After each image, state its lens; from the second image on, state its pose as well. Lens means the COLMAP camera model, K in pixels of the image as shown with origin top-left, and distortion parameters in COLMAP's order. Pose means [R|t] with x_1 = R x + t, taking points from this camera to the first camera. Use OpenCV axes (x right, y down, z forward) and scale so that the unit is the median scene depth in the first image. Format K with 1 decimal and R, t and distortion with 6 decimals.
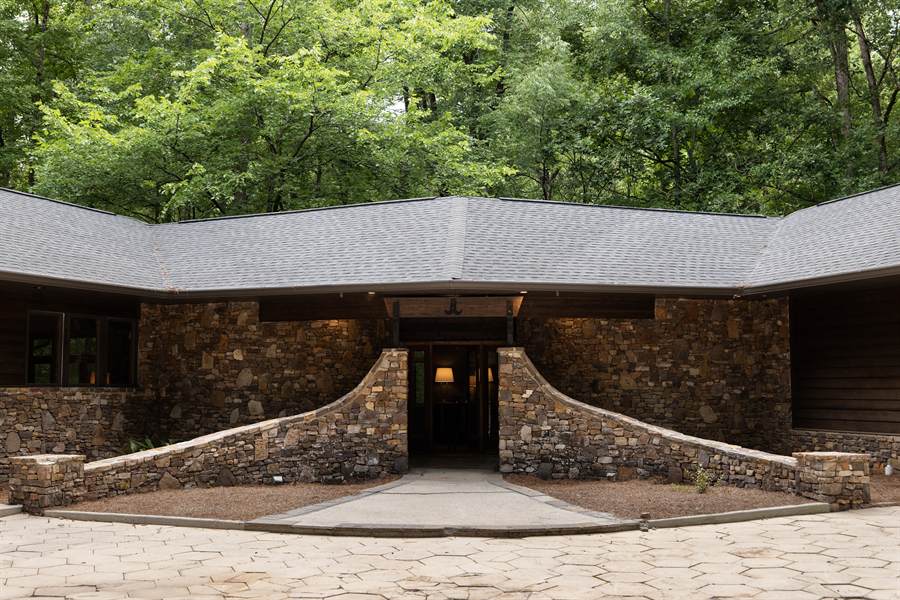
lens RADIAL K [[1137.2, 0, 450.0], [0, 1137.2, 300.0], [0, 0, 1]] dist [-0.013858, -0.014755]
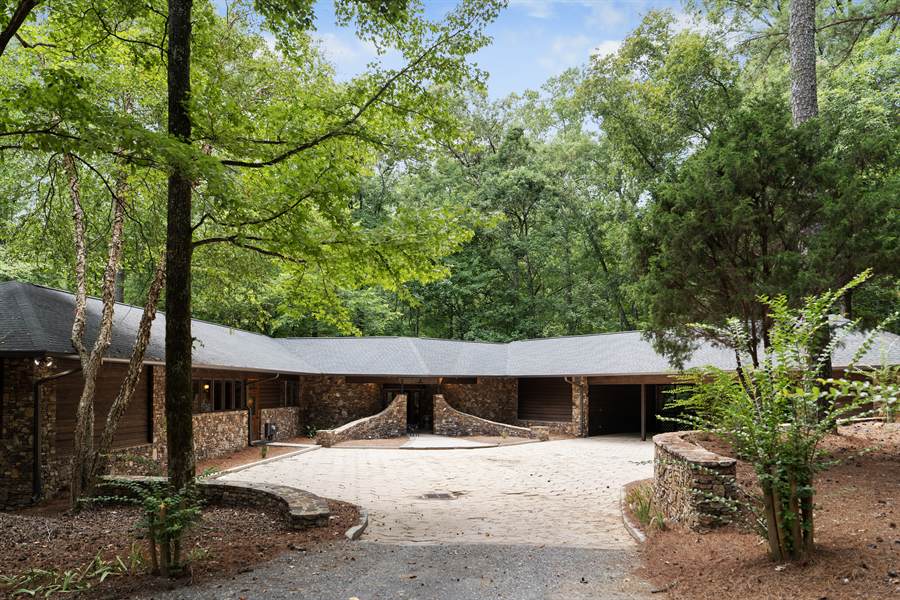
lens RADIAL K [[1137.2, 0, 450.0], [0, 1137.2, 300.0], [0, 0, 1]] dist [-0.013858, -0.014755]
pose [[0.931404, 0.029127, 0.362819, -1.058446], [-0.036286, 0.999258, 0.012929, -0.258948], [-0.362173, -0.025207, 0.931770, -1.918738]]
